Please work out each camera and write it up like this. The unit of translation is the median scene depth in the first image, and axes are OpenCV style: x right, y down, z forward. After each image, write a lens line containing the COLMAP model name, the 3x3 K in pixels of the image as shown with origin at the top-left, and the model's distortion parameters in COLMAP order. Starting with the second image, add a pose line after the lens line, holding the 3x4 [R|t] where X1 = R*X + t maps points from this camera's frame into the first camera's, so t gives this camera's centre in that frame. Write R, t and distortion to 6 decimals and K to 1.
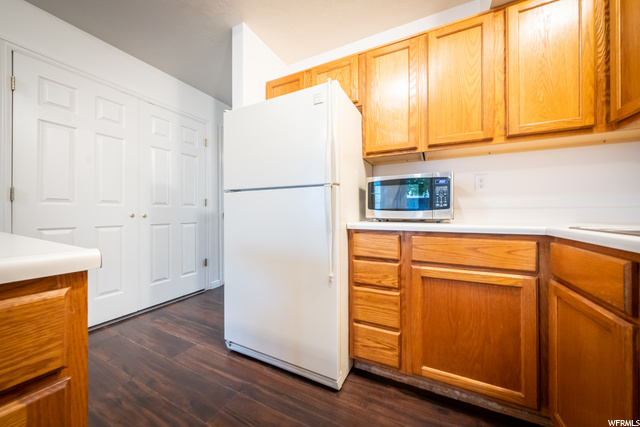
lens RADIAL K [[223.8, 0, 317.8], [0, 223.8, 212.0], [0, 0, 1]] dist [-0.000234, -0.000006]
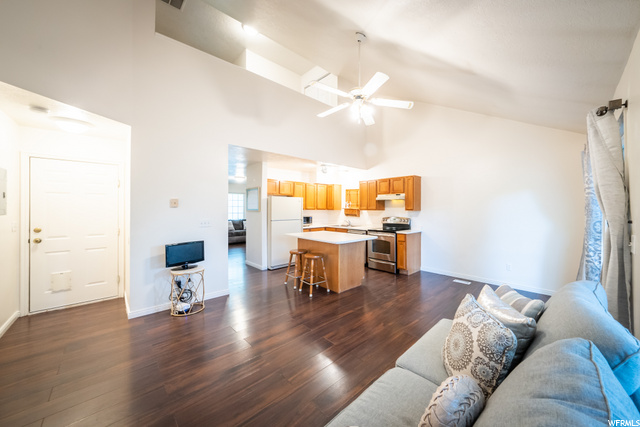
lens RADIAL K [[229.0, 0, 350.2], [0, 229.0, 211.0], [0, 0, 1]] dist [-0.000143, -0.000005]
pose [[0.283029, 0.003709, 0.959104, -4.175445], [-0.006439, 0.999977, -0.001966, -0.283270], [-0.959090, -0.005619, 0.283047, -1.317430]]
